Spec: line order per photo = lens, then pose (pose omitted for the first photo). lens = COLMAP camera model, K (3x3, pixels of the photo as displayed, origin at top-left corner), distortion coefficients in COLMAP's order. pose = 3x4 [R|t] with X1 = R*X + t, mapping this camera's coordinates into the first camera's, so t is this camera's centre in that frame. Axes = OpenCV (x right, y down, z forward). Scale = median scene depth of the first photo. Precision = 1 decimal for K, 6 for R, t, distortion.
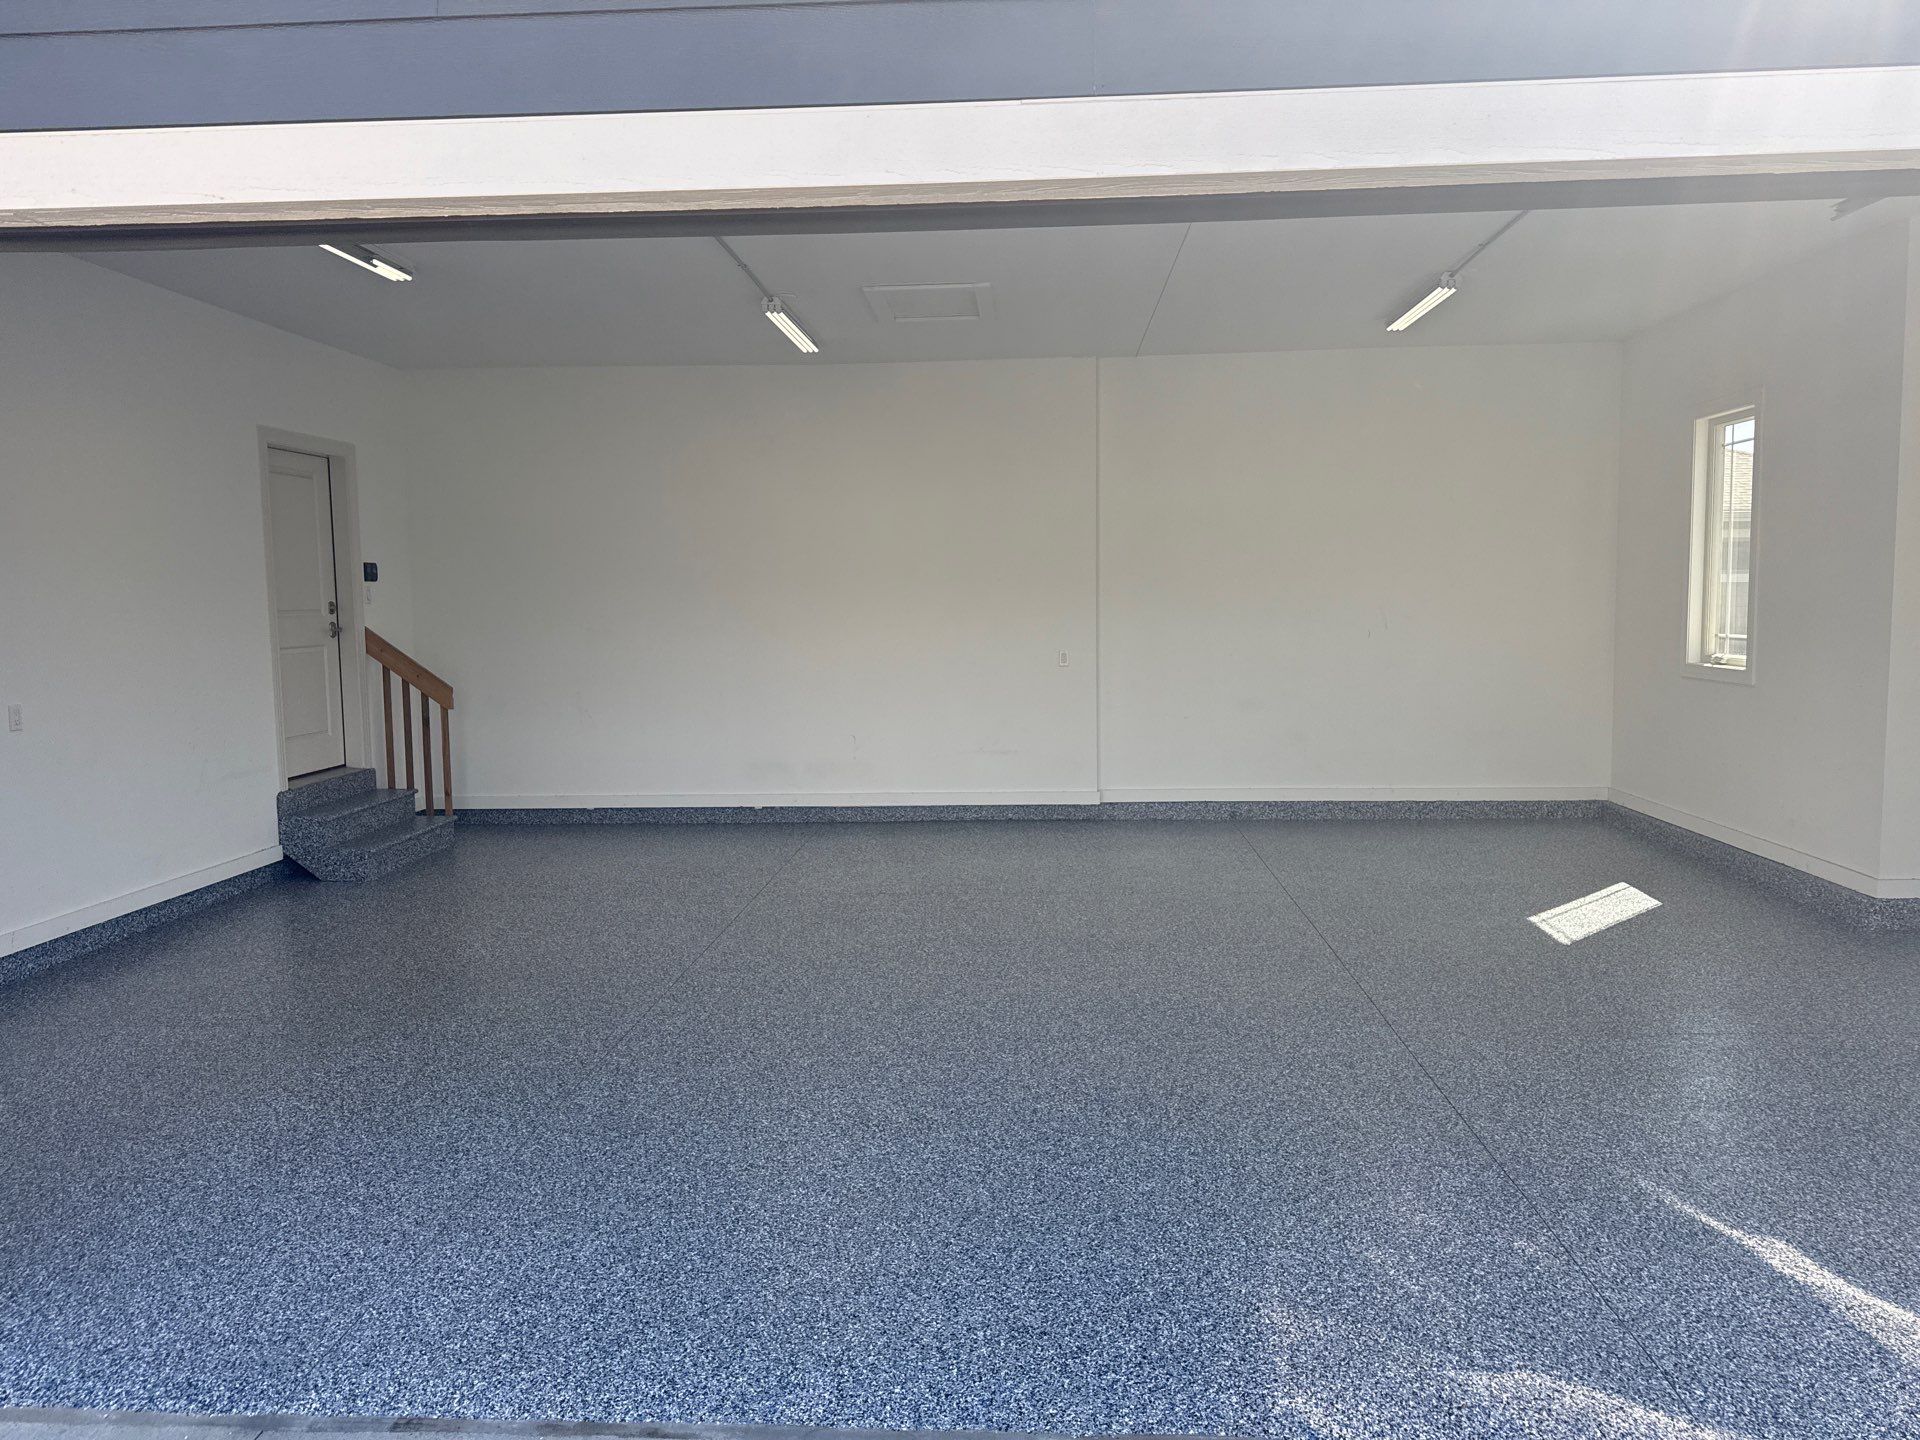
lens RADIAL K [[1375.7, 0, 971.7], [0, 1375.7, 709.7], [0, 0, 1]] dist [0.025265, -0.026449]
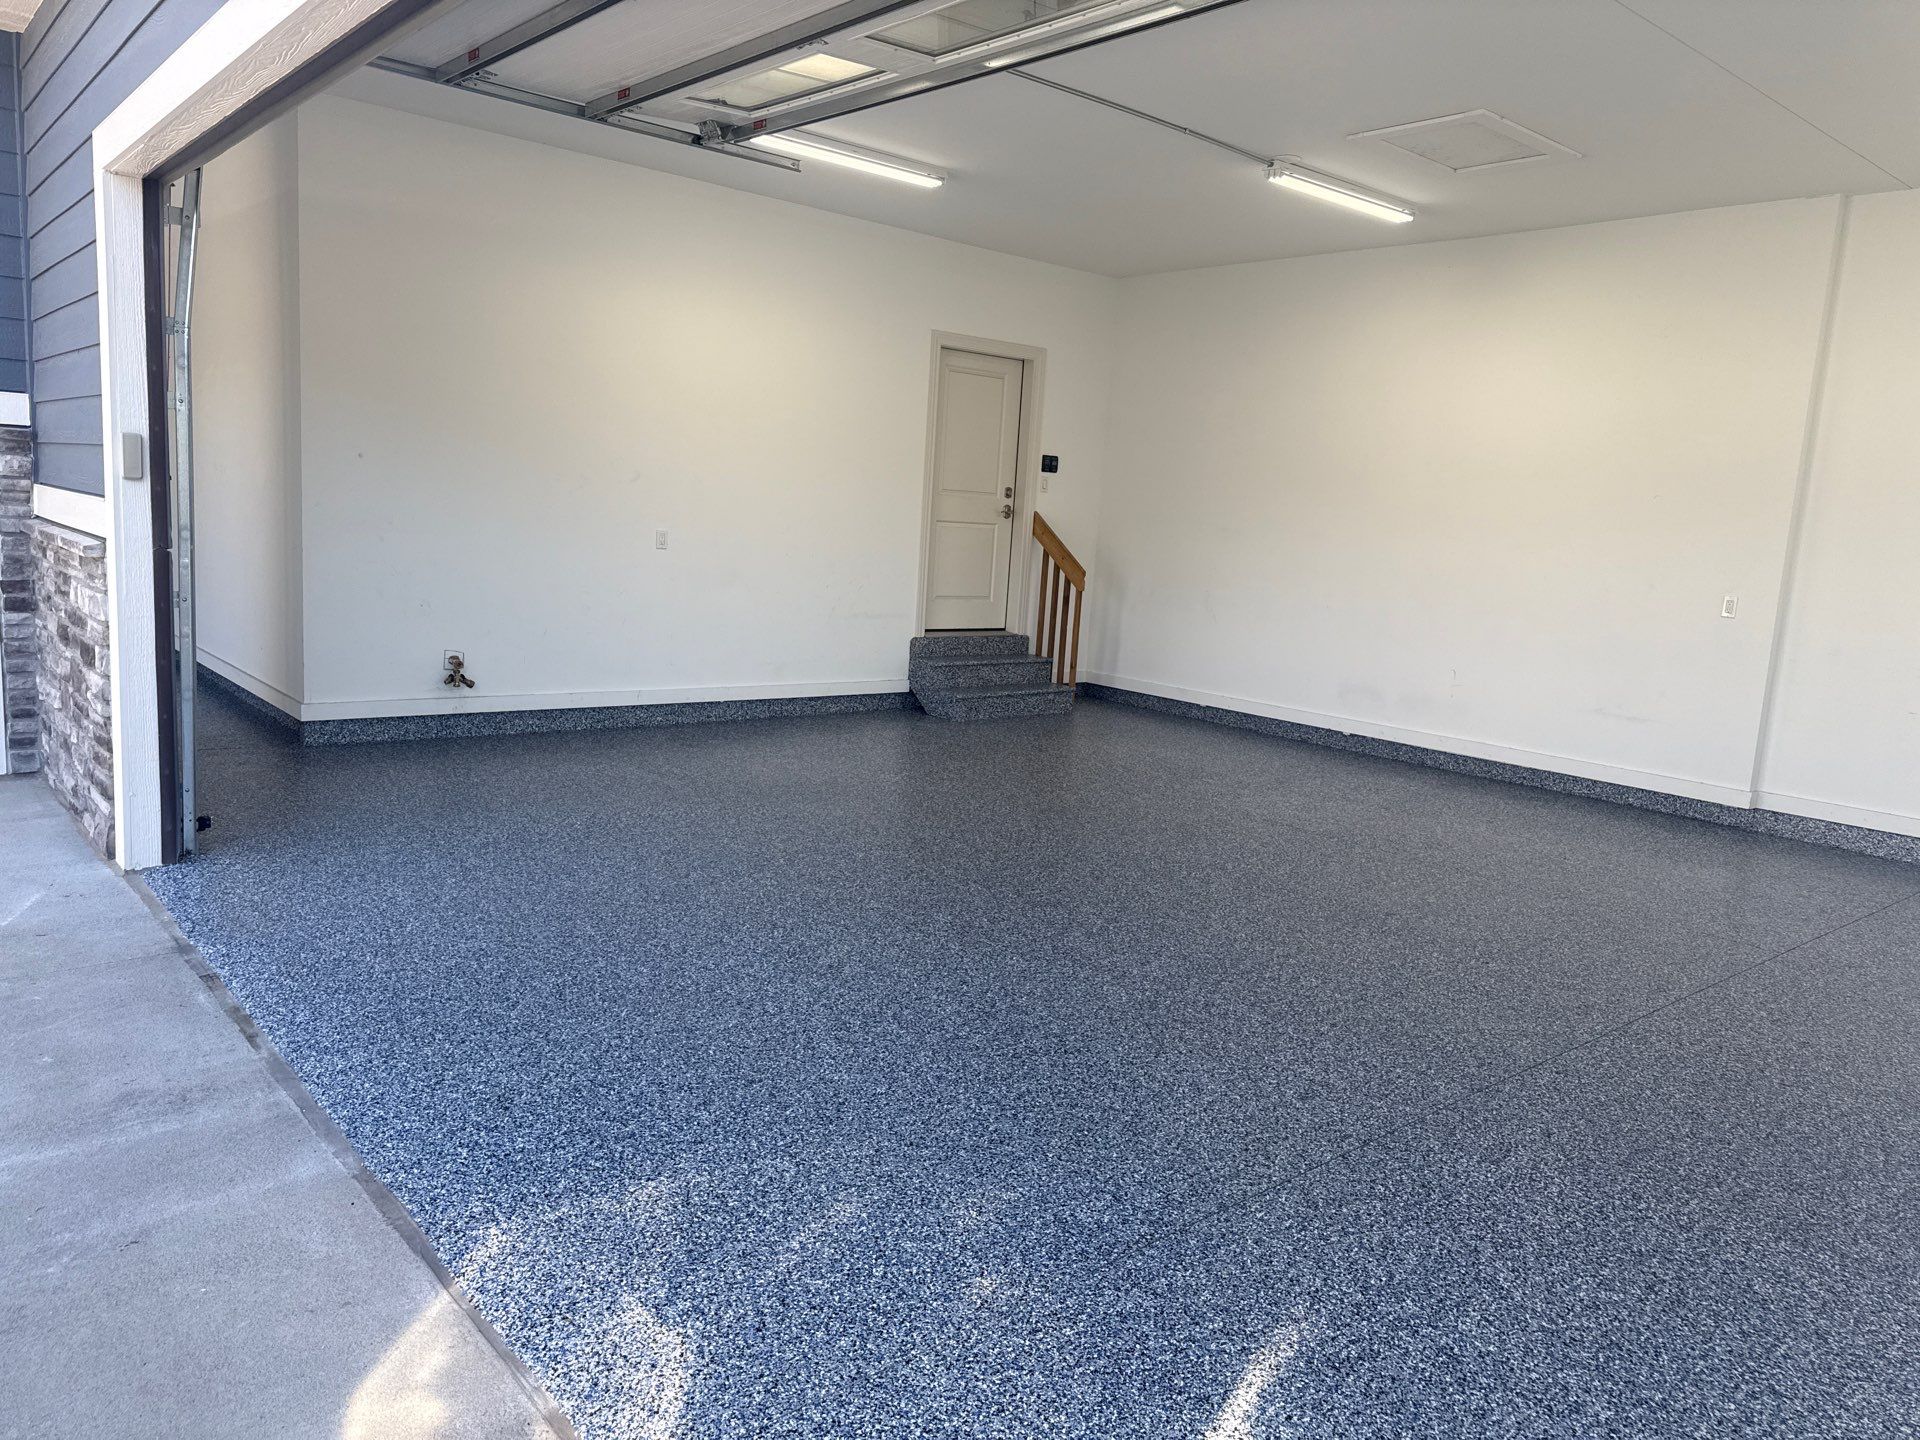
lens RADIAL K [[1361.0, 0, 965.9], [0, 1361.0, 706.2], [0, 0, 1]] dist [0.062618, -0.079312]
pose [[0.686802, 0.163836, -0.708139, 0.719164], [-0.136249, 0.986014, 0.095982, -0.003176], [0.713961, 0.030563, 0.699519, 0.362389]]
